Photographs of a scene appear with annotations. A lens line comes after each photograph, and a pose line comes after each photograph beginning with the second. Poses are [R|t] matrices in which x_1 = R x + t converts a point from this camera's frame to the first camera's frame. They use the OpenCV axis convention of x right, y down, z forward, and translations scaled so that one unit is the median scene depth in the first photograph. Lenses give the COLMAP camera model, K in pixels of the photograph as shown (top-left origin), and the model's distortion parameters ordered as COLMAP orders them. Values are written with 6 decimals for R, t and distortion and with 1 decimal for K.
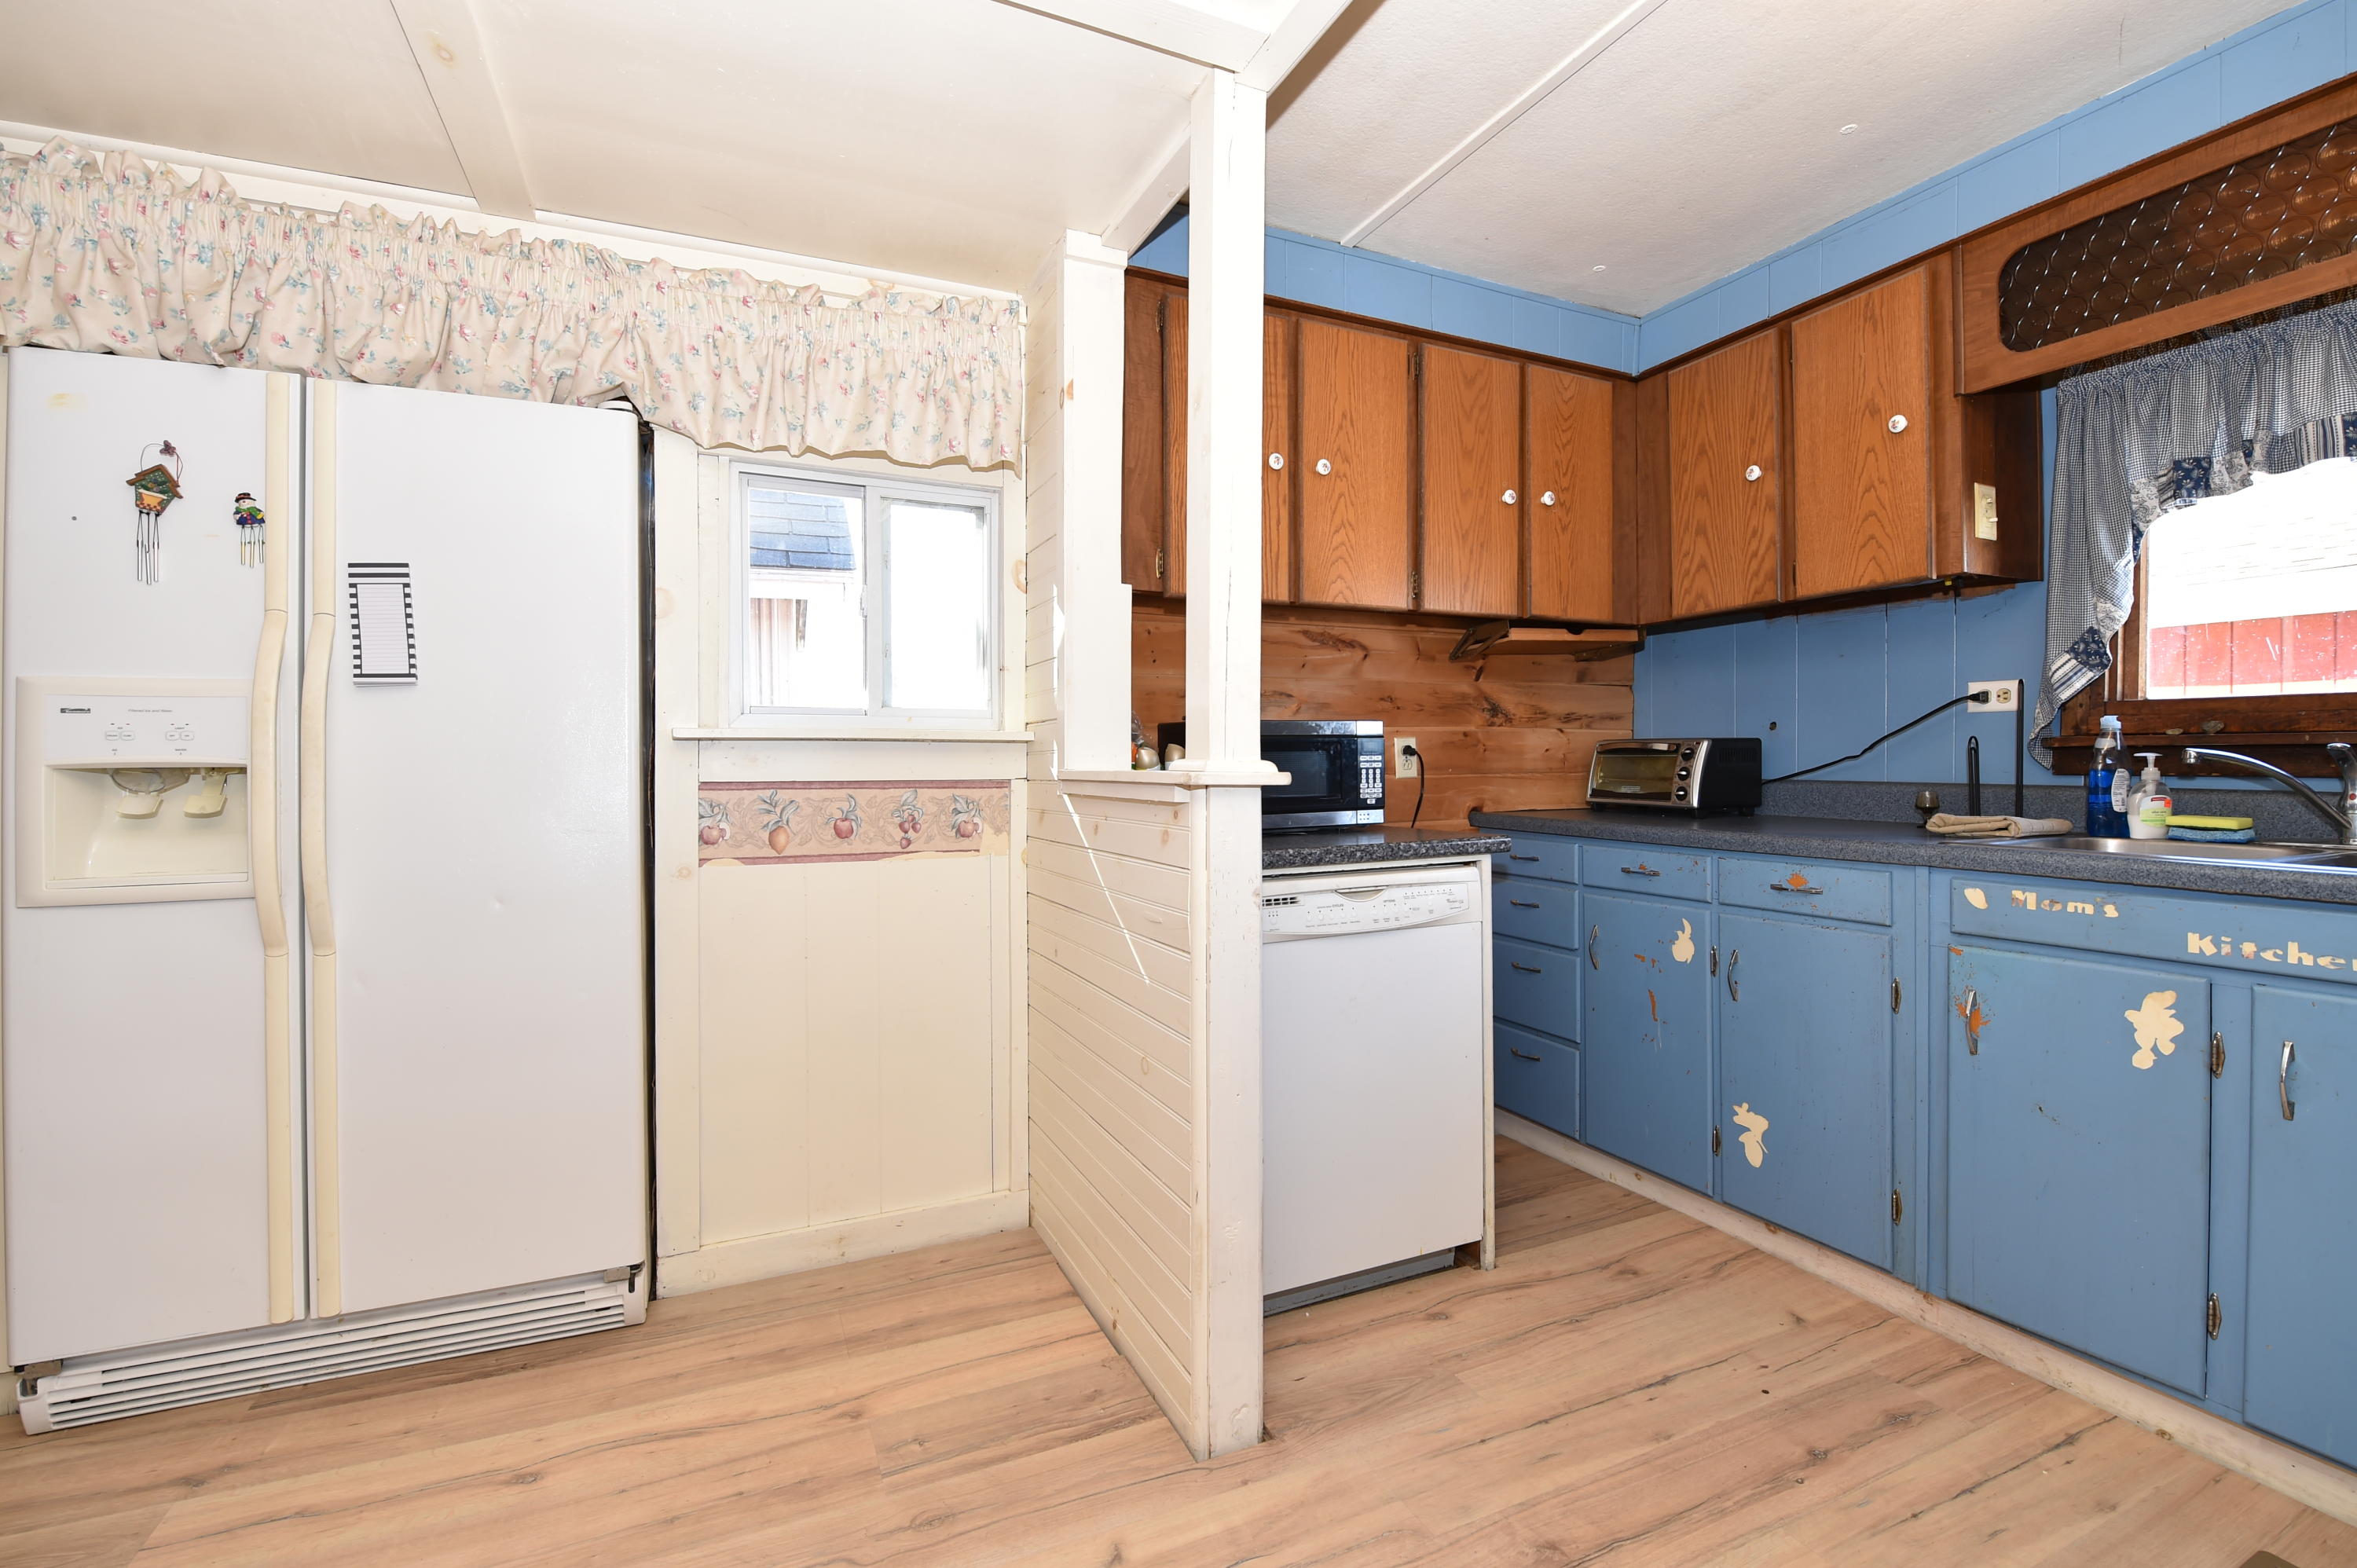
lens RADIAL K [[1022.4, 0, 1178.1], [0, 1022.4, 766.6], [0, 0, 1]] dist [-0.022385, 0.000264]
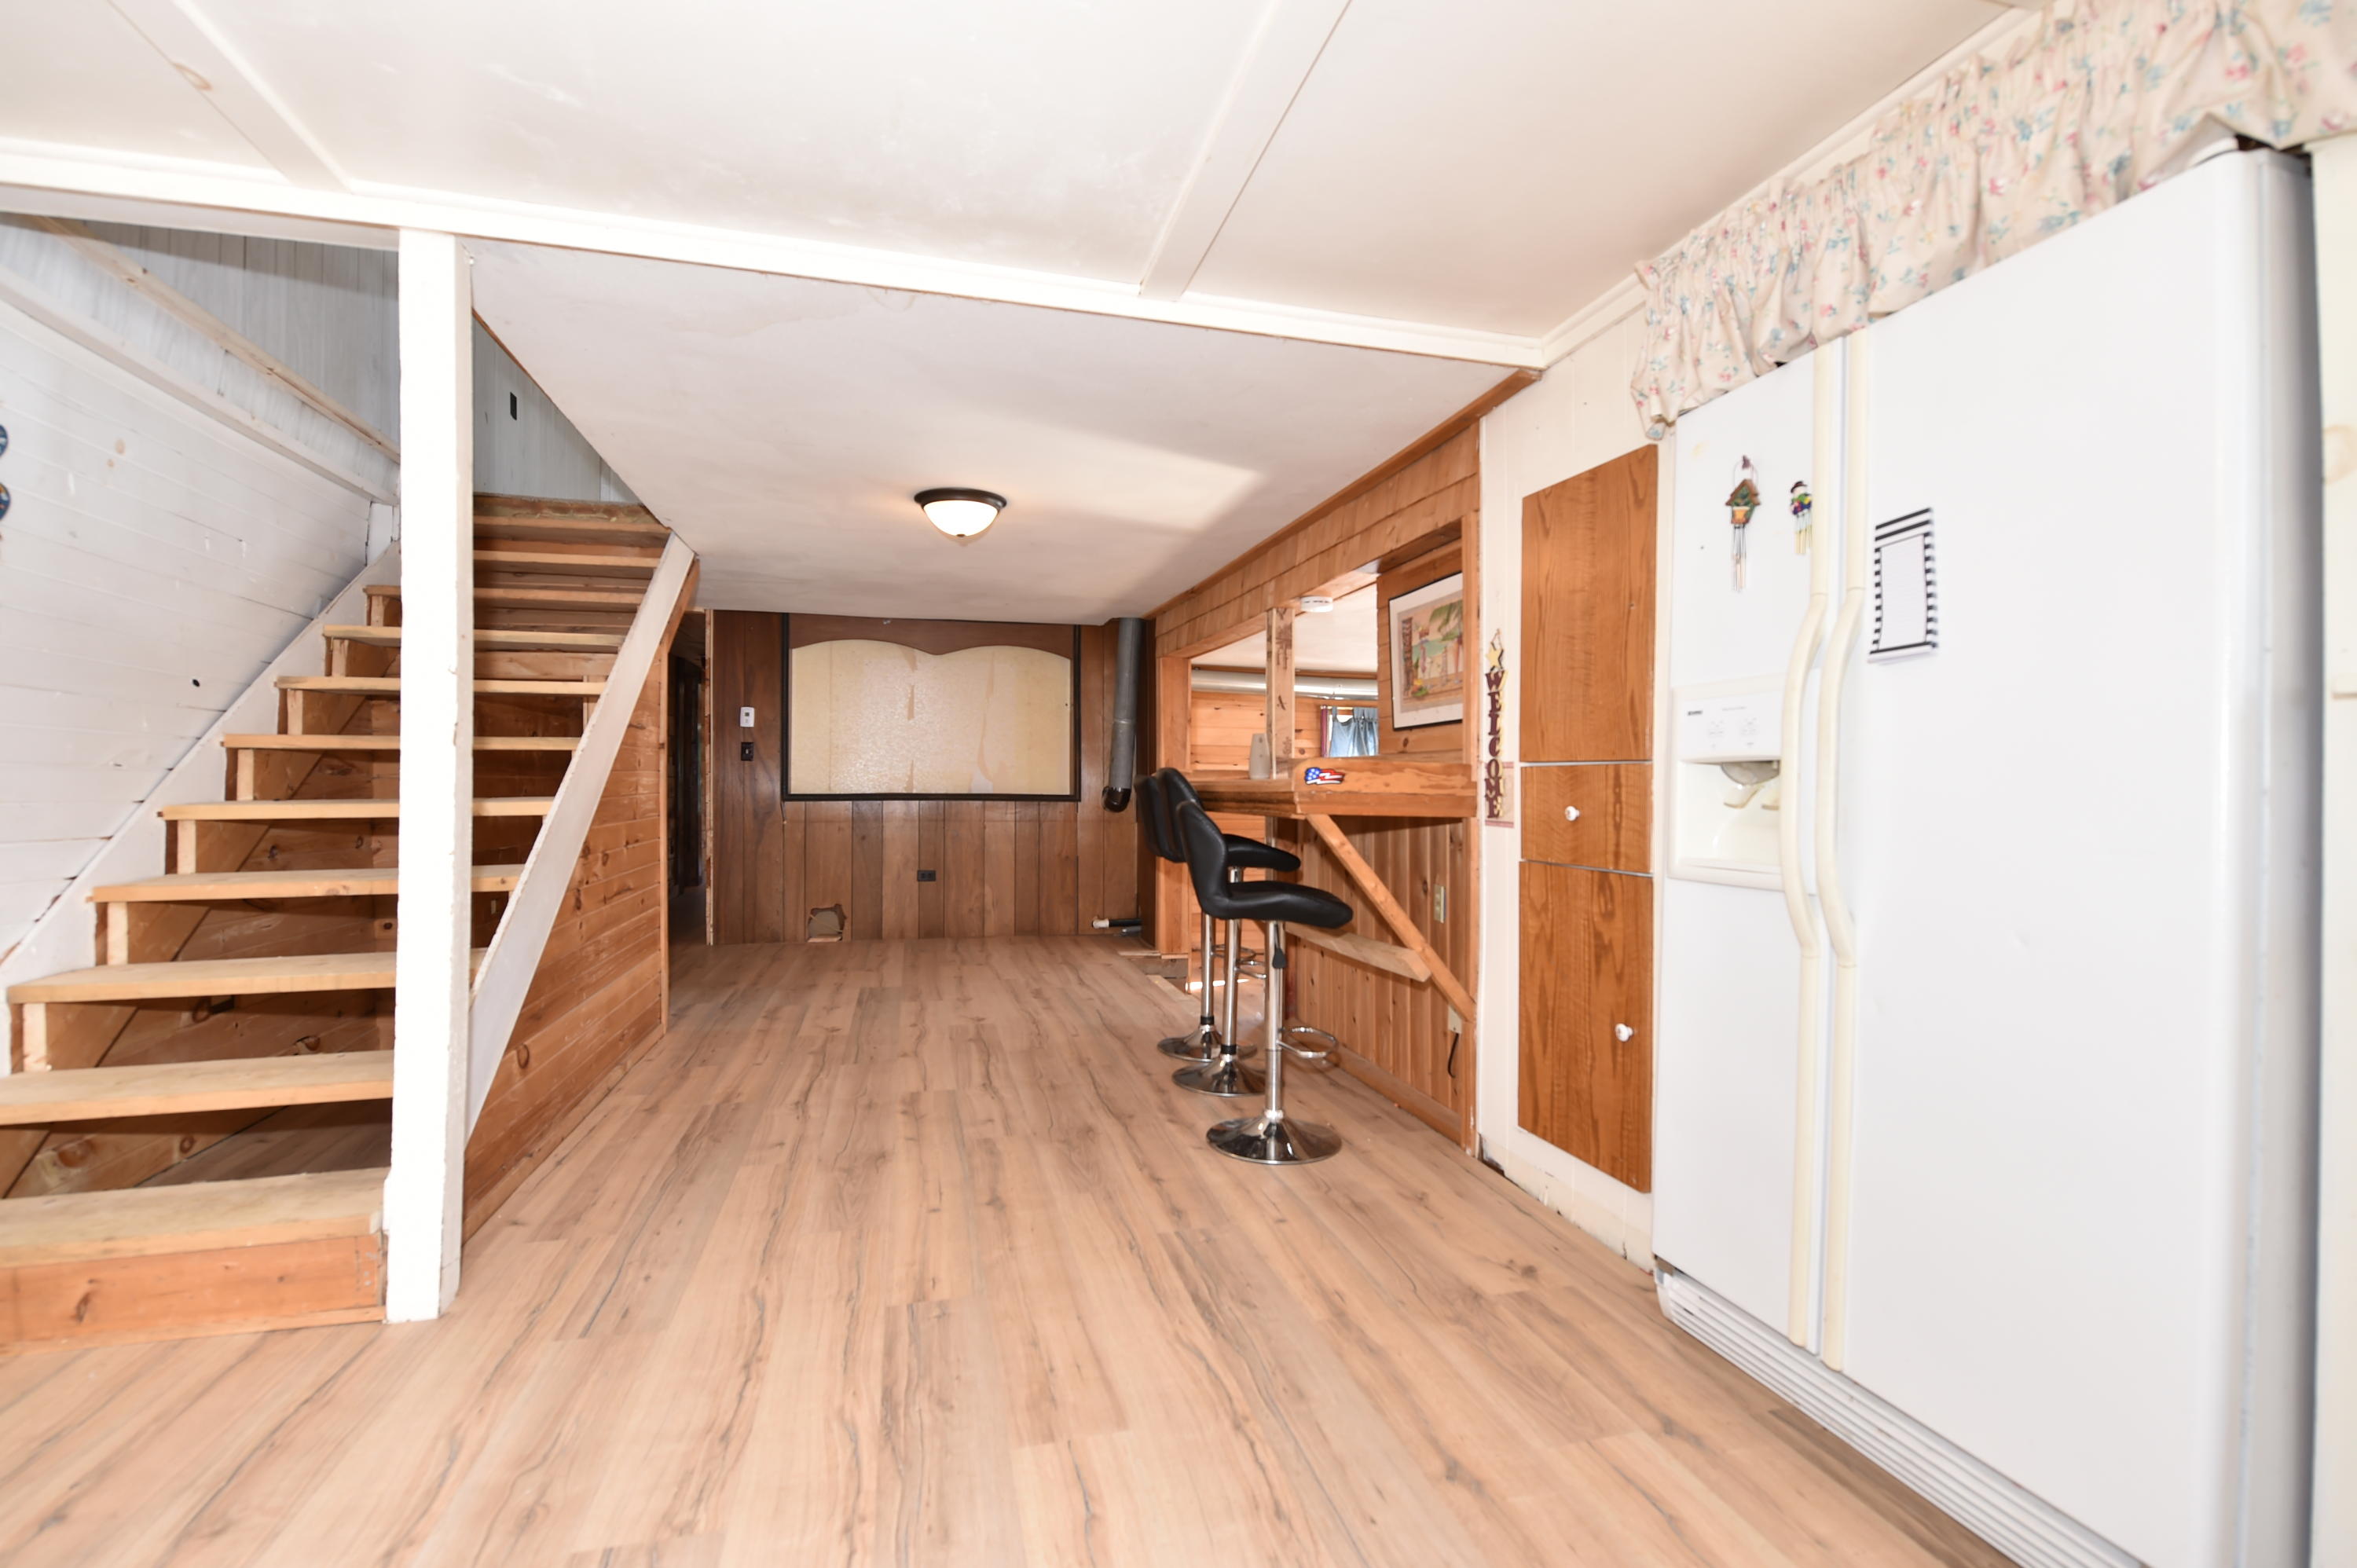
lens RADIAL K [[1022.4, 0, 1178.1], [0, 1022.4, 766.6], [0, 0, 1]] dist [-0.022385, 0.000264]
pose [[-0.169875, -0.014657, -0.985357, 0.151786], [-0.005705, 0.999887, -0.013889, 0.025204], [0.985449, 0.003262, -0.169940, 0.576163]]
